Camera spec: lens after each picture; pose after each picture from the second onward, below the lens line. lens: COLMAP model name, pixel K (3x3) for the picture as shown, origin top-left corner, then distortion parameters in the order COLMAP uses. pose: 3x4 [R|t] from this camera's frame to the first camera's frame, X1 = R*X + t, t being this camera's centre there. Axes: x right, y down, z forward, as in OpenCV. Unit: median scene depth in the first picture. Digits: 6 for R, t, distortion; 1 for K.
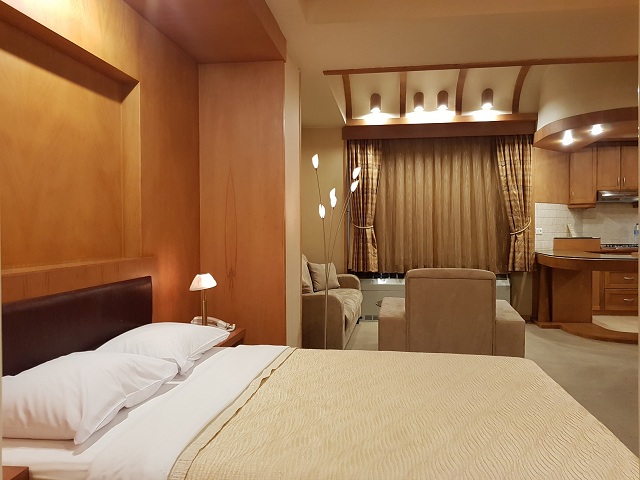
lens RADIAL K [[497.3, 0, 320.5], [0, 497.3, 237.0], [0, 0, 1]] dist [-0.002715, -0.007185]
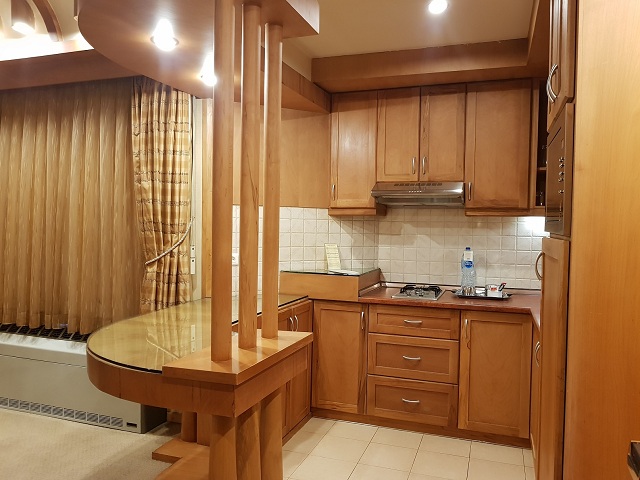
lens RADIAL K [[497.3, 0, 319.8], [0, 497.3, 242.0], [0, 0, 1]] dist [-0.002715, -0.007185]
pose [[0.980429, 0.029468, -0.194654, 0.608331], [-0.024915, 0.999357, 0.025801, -0.043877], [0.195289, -0.020446, 0.980533, 0.477058]]
